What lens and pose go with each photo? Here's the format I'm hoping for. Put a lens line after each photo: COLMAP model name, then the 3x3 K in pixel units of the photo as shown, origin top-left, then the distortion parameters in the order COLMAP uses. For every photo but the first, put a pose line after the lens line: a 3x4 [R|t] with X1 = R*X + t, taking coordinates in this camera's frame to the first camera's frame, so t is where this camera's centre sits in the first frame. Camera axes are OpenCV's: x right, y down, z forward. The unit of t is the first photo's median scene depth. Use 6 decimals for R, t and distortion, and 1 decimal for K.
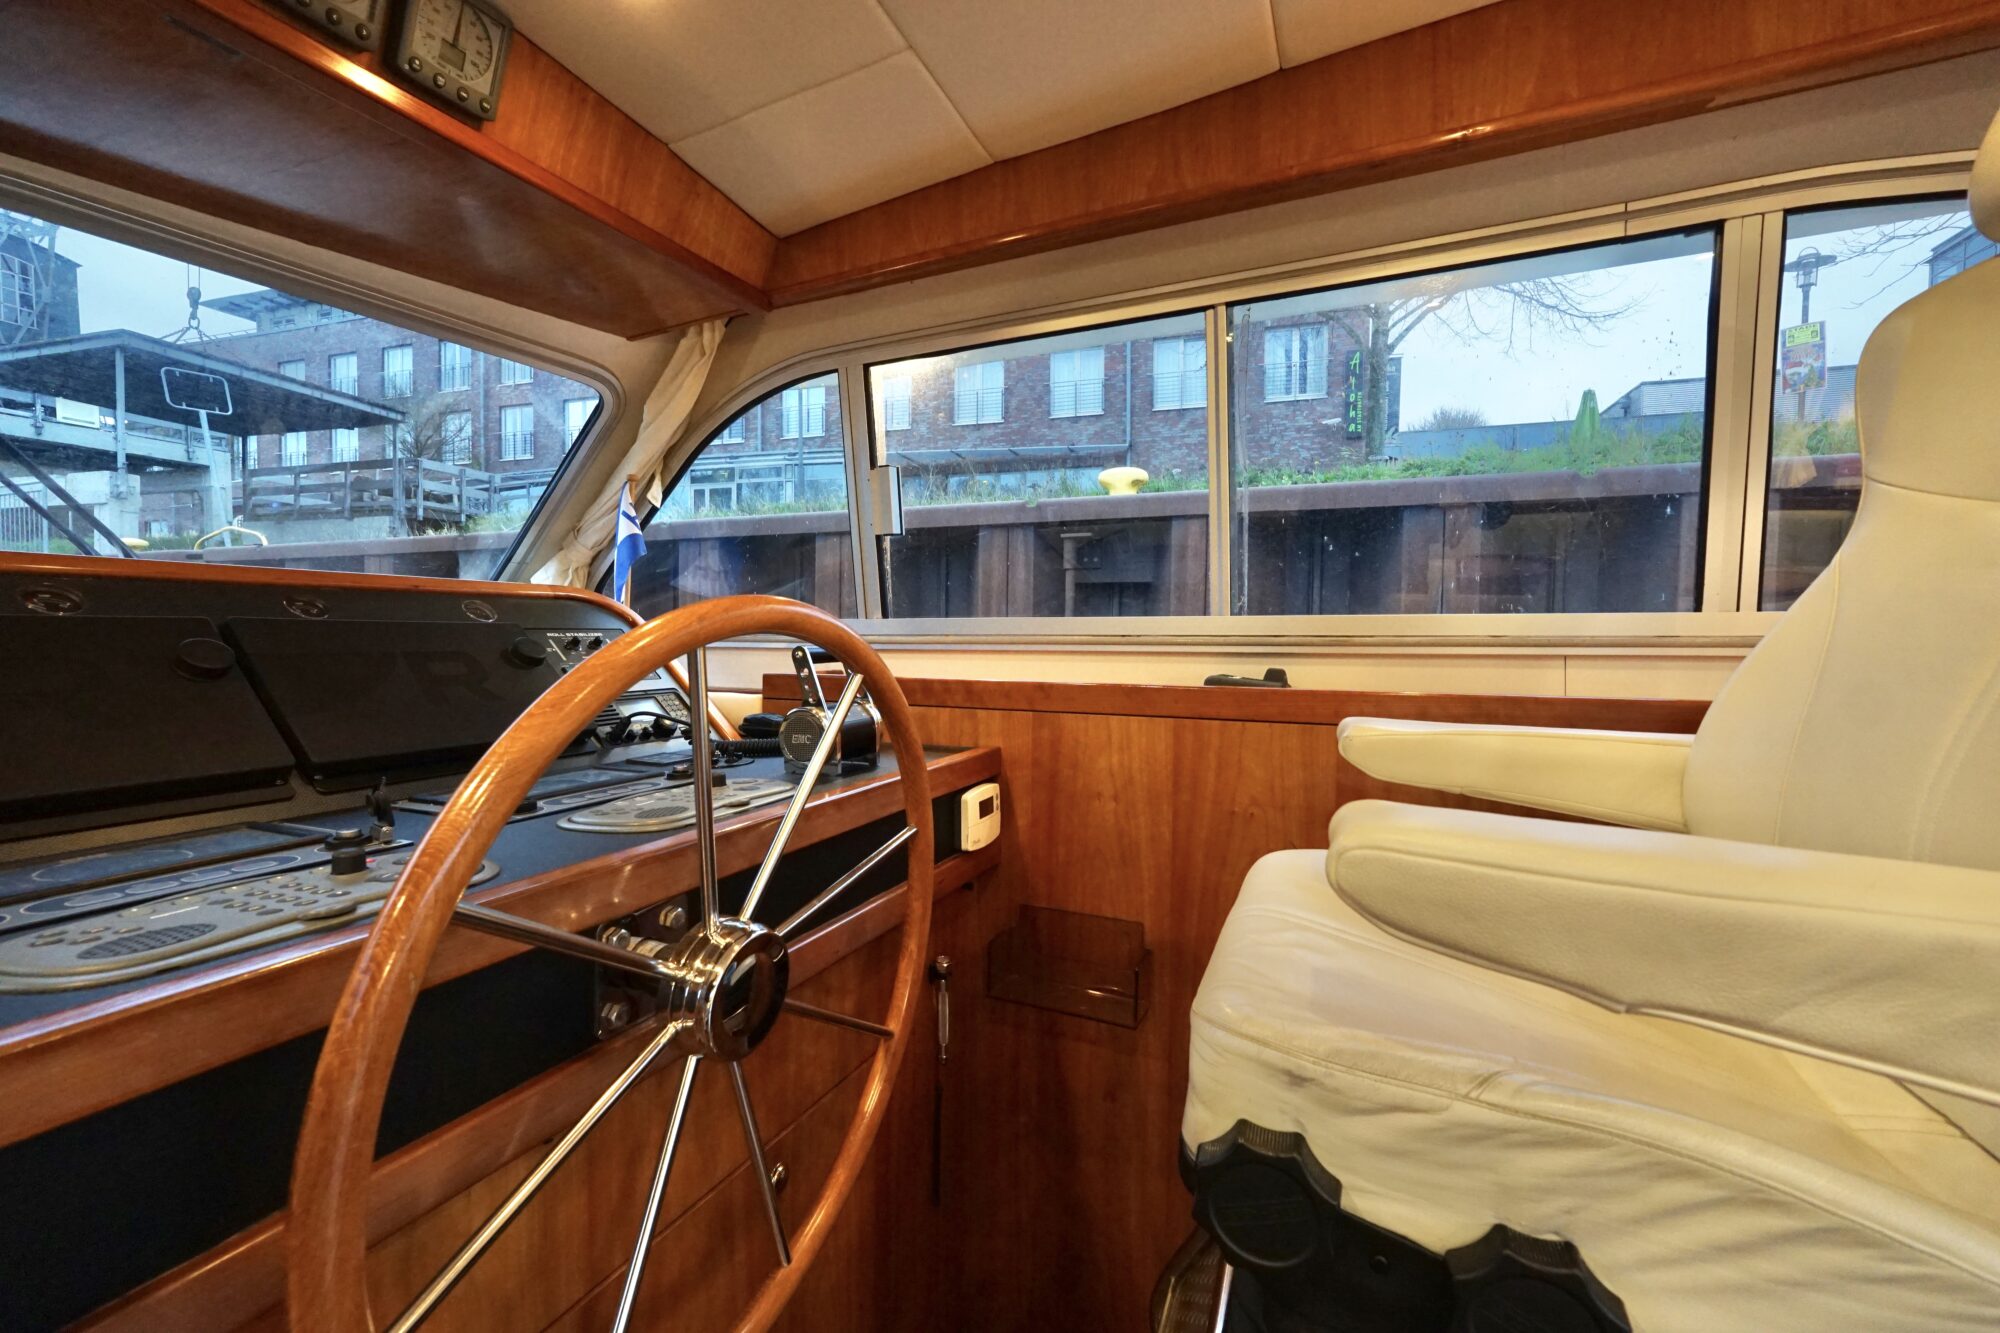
lens RADIAL K [[845.1, 0, 1000.0], [0, 845.1, 666.5], [0, 0, 1]] dist [-0.001394, 0.000863]
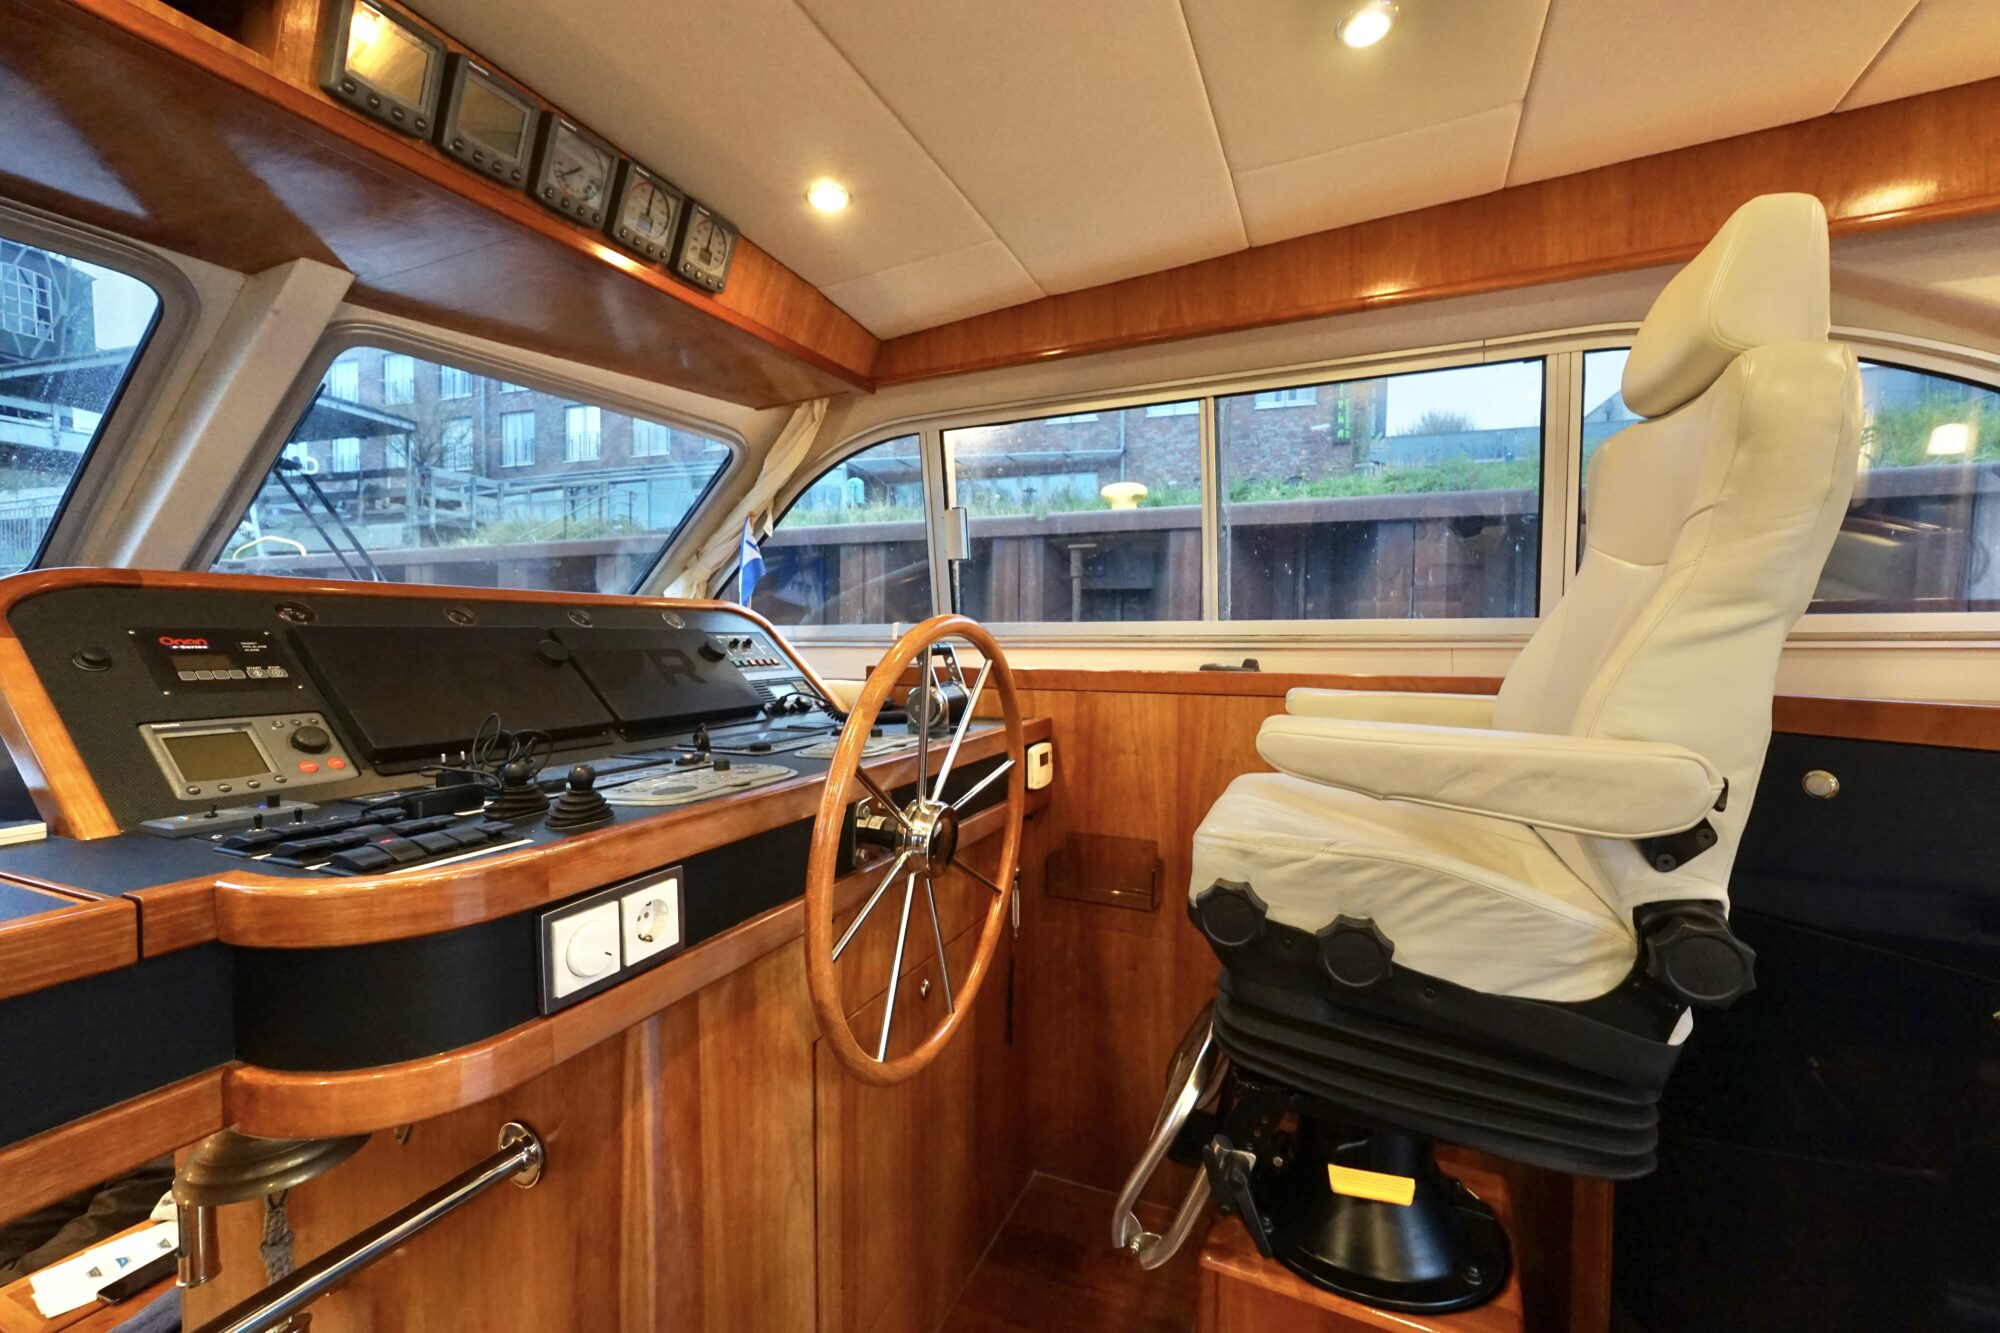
lens RADIAL K [[845.1, 0, 1000.0], [0, 845.1, 666.5], [0, 0, 1]] dist [-0.001394, 0.000863]
pose [[0.999975, -0.004712, 0.005230, -0.089610], [0.004726, 0.999985, -0.002633, 0.015727], [-0.005217, 0.002657, 0.999983, -0.371499]]
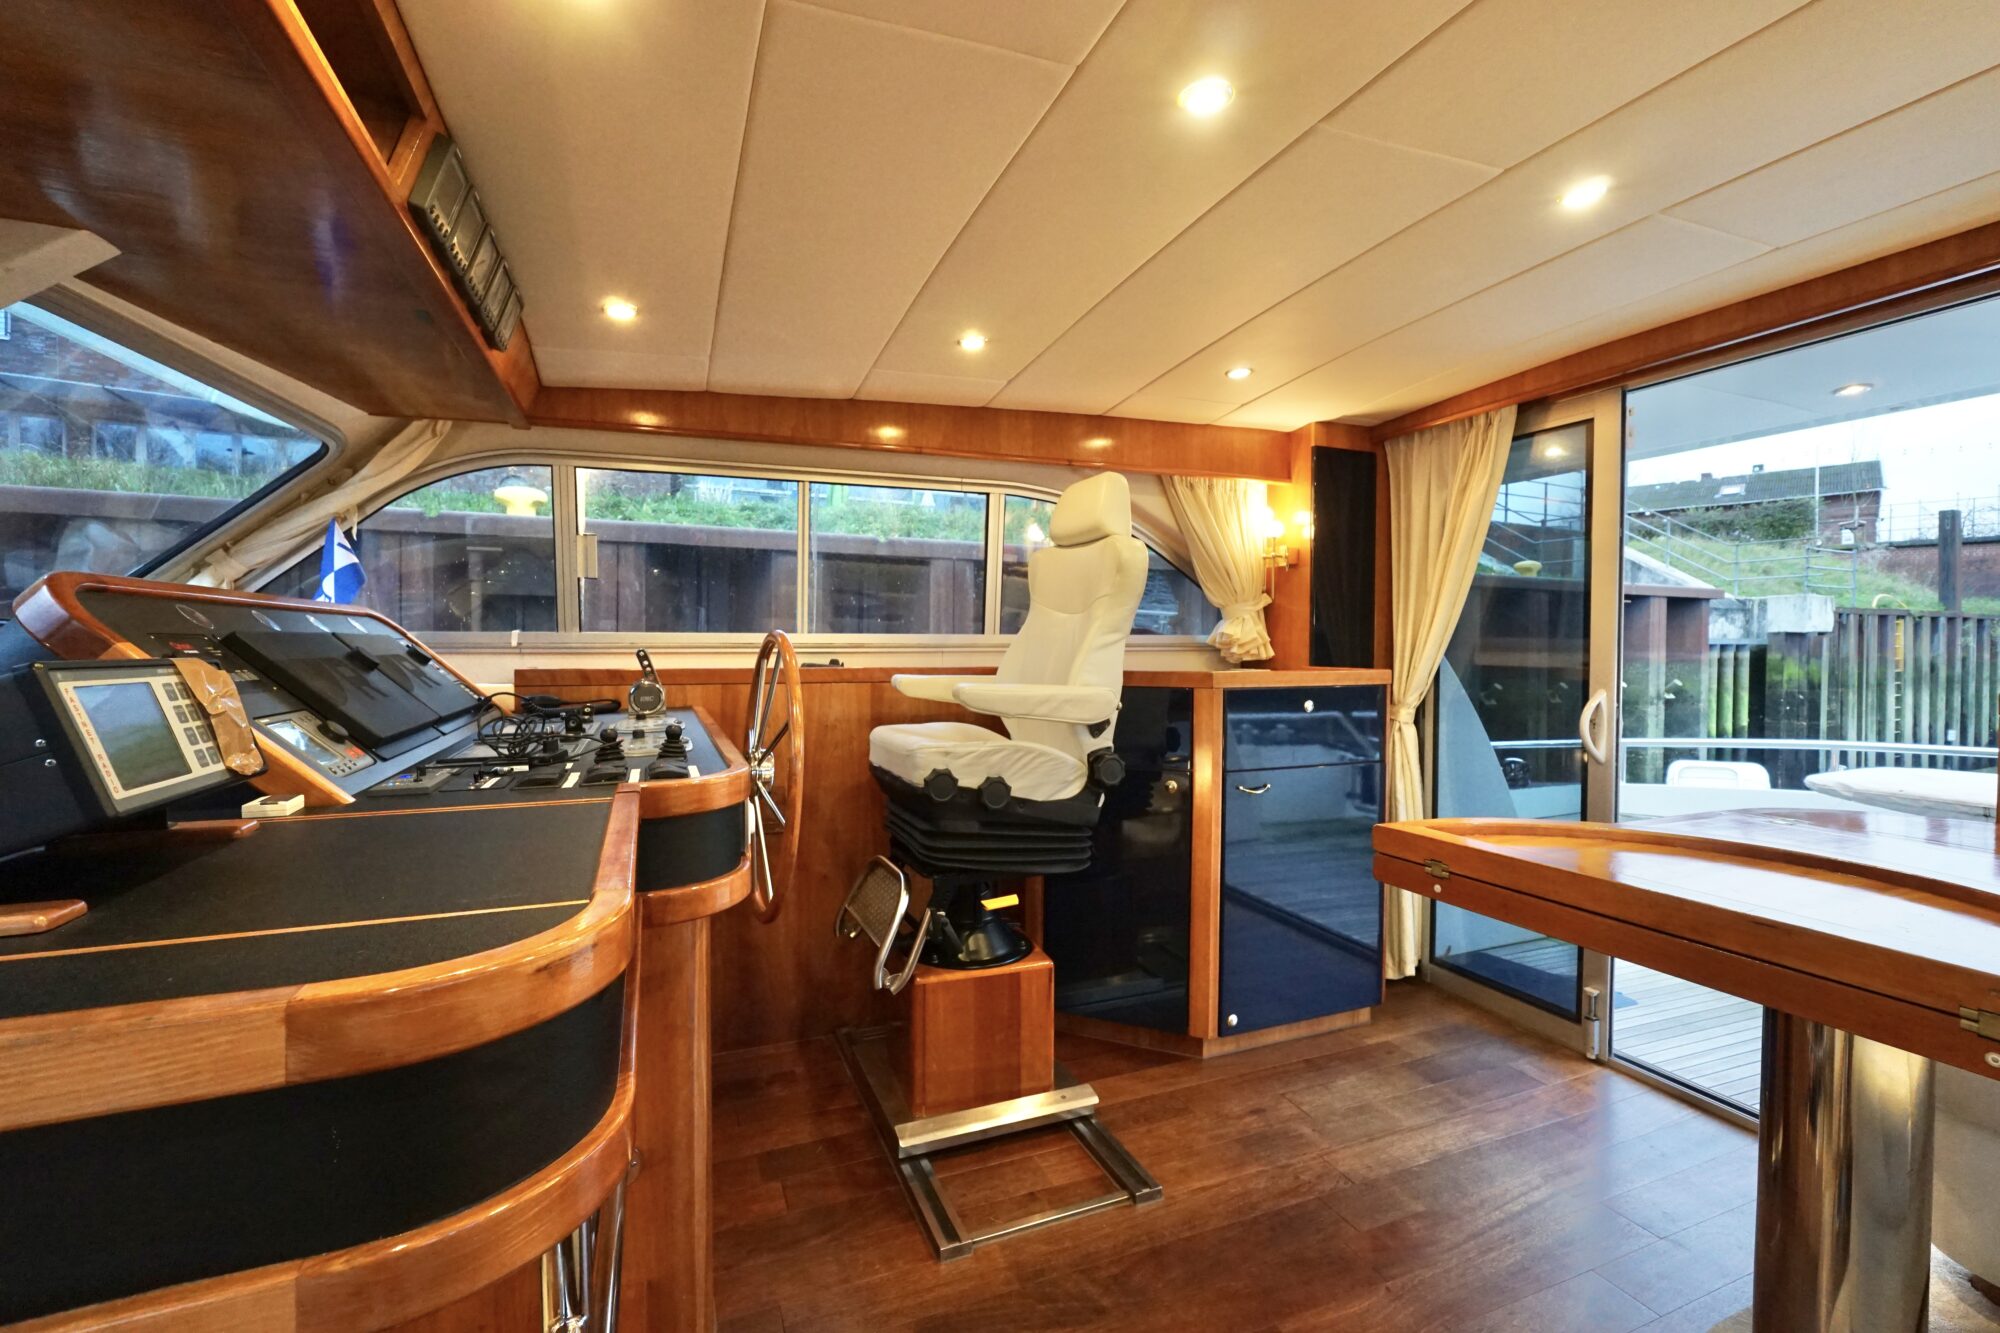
lens RADIAL K [[803.8, 0, 1009.8], [0, 803.8, 663.0], [0, 0, 1]] dist [-0.000013, 0.000358]
pose [[0.691626, -0.014697, 0.722106, -0.792218], [0.025092, 0.999678, -0.003686, 0.029677], [-0.721820, 0.020669, 0.691772, -0.673209]]
